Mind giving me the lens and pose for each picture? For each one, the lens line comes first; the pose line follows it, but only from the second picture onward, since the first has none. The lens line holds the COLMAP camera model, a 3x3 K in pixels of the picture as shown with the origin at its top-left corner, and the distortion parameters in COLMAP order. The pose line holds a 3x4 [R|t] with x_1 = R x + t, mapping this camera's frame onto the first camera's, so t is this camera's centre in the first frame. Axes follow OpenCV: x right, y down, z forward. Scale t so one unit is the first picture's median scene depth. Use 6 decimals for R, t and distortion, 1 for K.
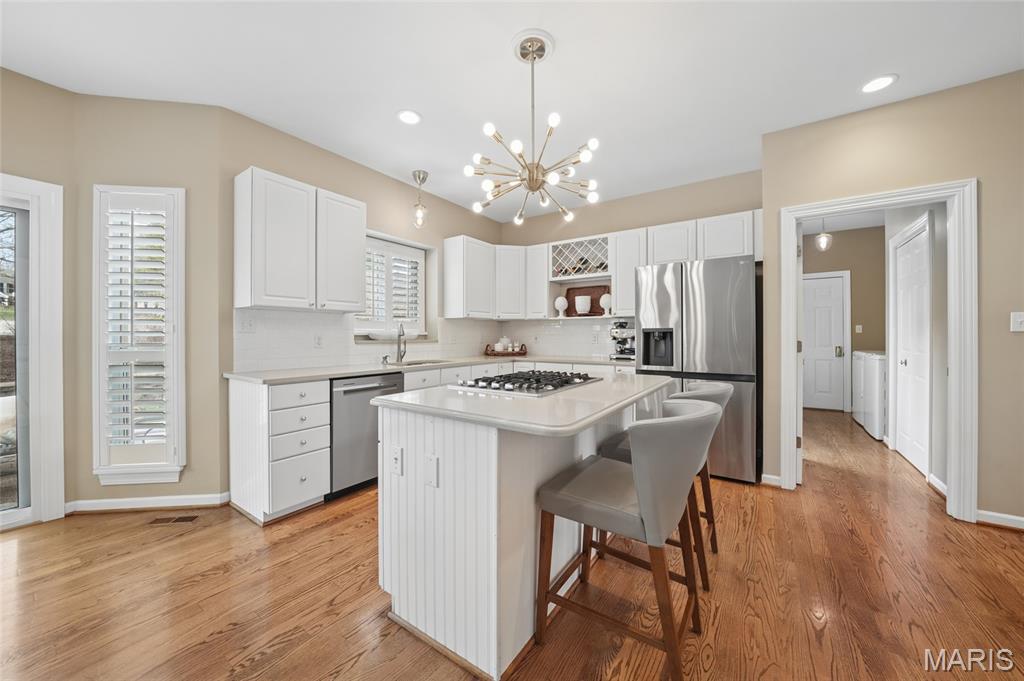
lens RADIAL K [[361.4, 0, 515.0], [0, 361.4, 336.9], [0, 0, 1]] dist [-0.016445, -0.000026]
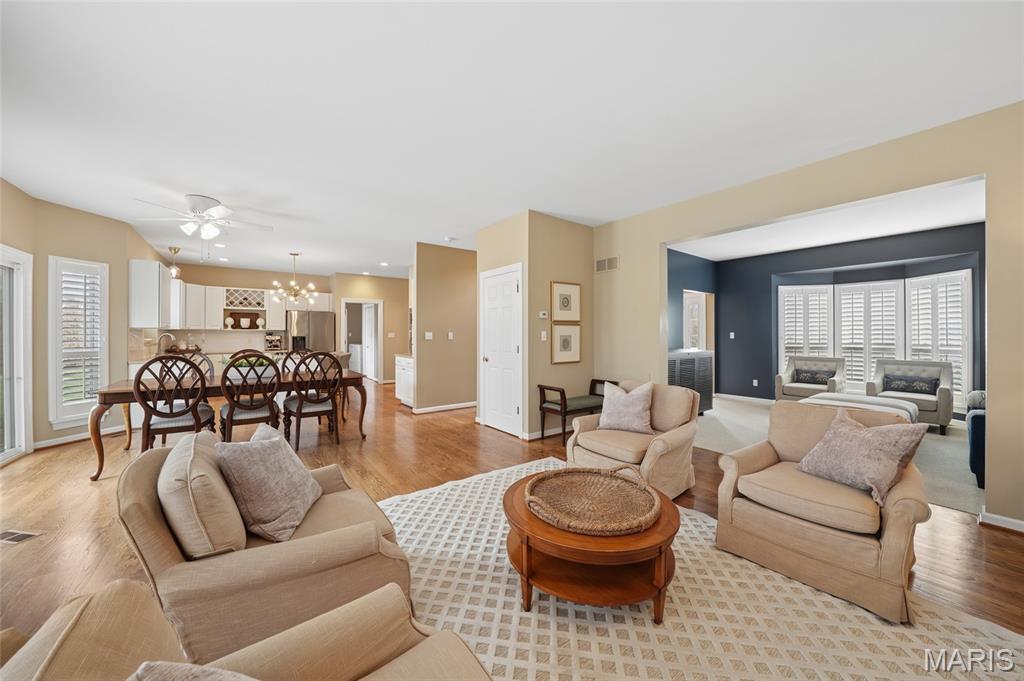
lens RADIAL K [[359.5, 0, 512.0], [0, 359.5, 340.5], [0, 0, 1]] dist [-0.016394, 0.000085]
pose [[0.312988, -0.013559, 0.949660, -1.231253], [0.001938, 0.999905, 0.013637, -0.020837], [-0.949755, -0.002428, 0.312985, -0.977121]]
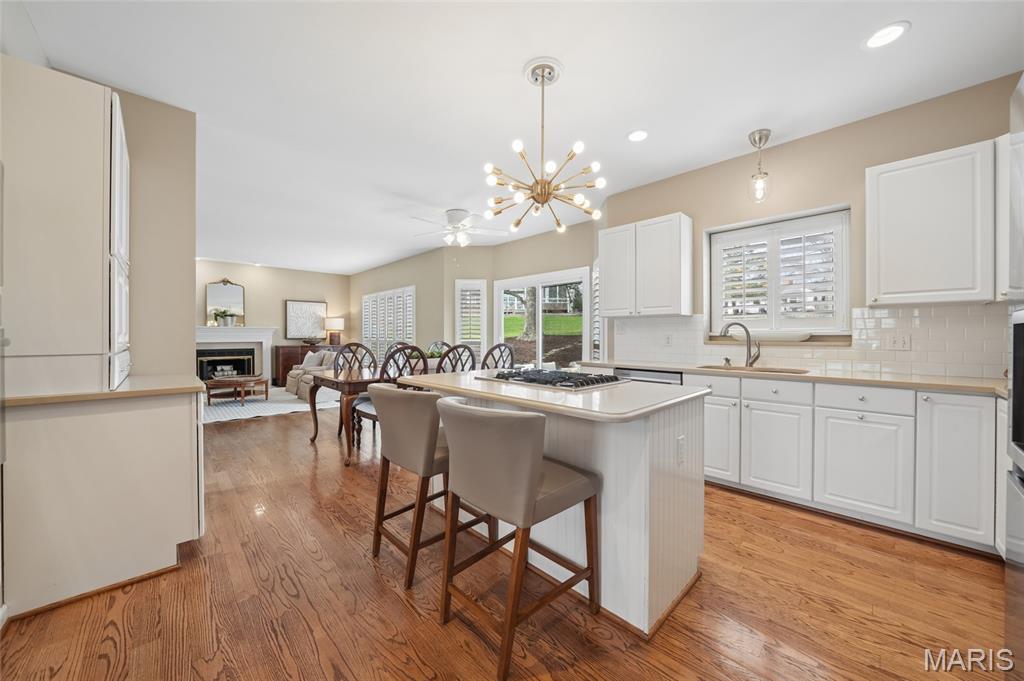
lens RADIAL K [[374.2, 0, 512.0], [0, 374.2, 340.5], [0, 0, 1]] dist [-0.018827, 0.000121]
pose [[-0.207350, 0.010263, -0.978213, 0.581971], [-0.003315, 0.999932, 0.011194, -0.001424], [0.978261, 0.005564, -0.207302, 0.564553]]
